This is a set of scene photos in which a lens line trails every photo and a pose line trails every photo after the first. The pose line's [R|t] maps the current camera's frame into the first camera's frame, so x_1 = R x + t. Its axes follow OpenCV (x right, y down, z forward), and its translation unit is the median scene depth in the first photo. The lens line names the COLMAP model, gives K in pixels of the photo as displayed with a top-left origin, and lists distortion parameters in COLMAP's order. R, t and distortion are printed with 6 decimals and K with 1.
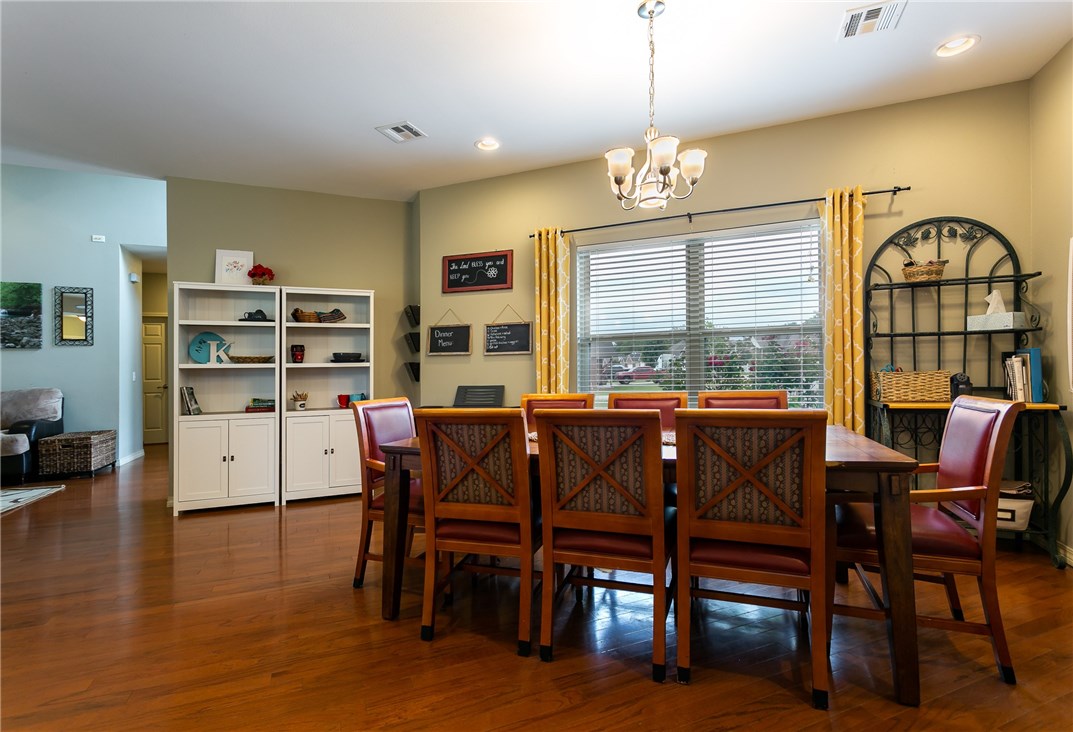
lens RADIAL K [[518.2, 0, 543.2], [0, 518.2, 367.8], [0, 0, 1]] dist [-0.001747, -0.000552]
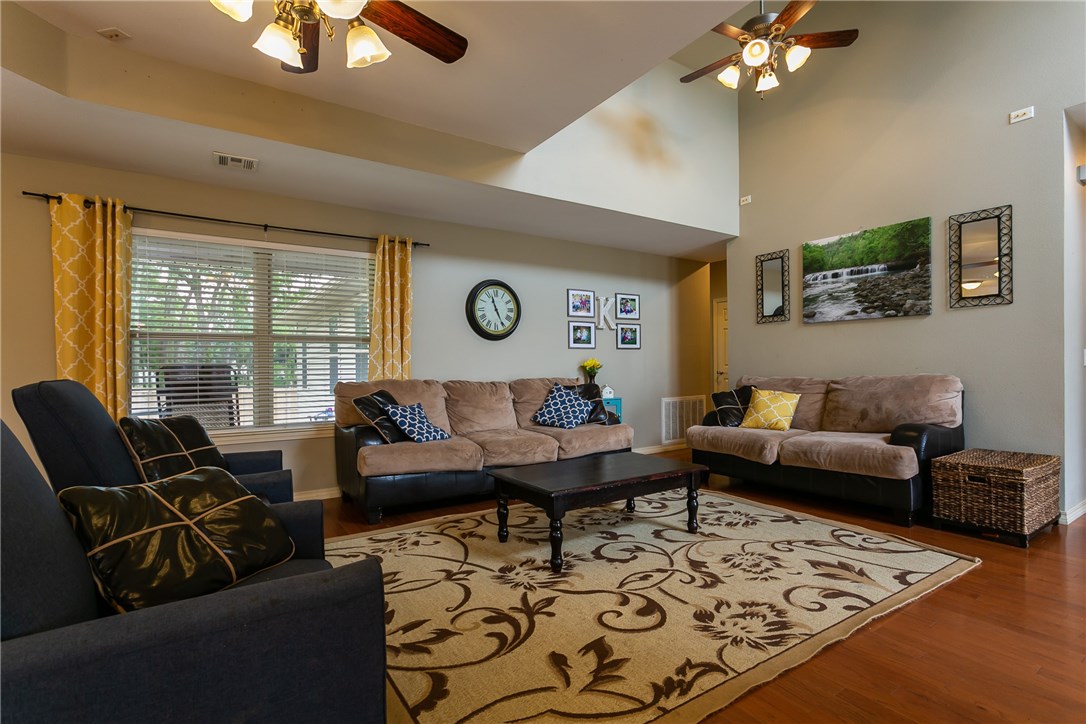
lens RADIAL K [[515.3, 0, 533.4], [0, 515.3, 363.0], [0, 0, 1]] dist [0.001337, 0.000505]
pose [[0.166919, 0.011807, -0.985900, -0.440445], [0.019129, 0.999701, 0.015211, 0.005095], [0.985785, -0.021398, 0.166643, 0.422082]]
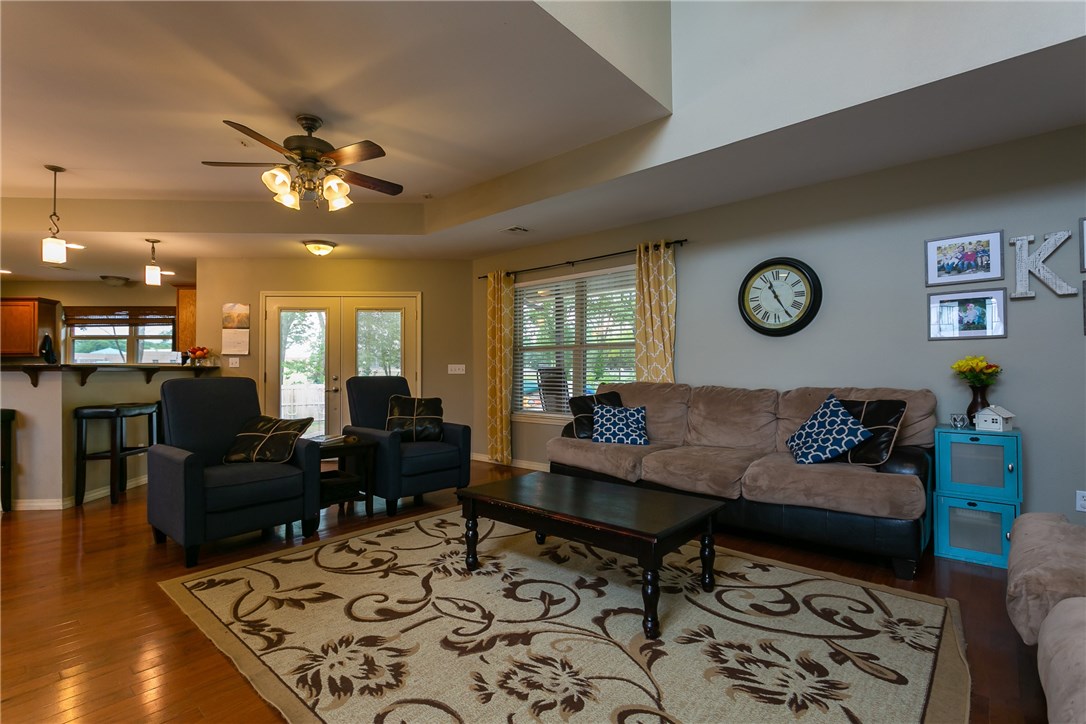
lens RADIAL K [[515.3, 0, 552.0], [0, 515.3, 365.9], [0, 0, 1]] dist [0.001337, 0.000505]
pose [[-0.901981, 0.018239, -0.431389, -0.767067], [0.026374, 0.999569, -0.012883, 0.018952], [0.430969, -0.022998, -0.902074, 1.006237]]
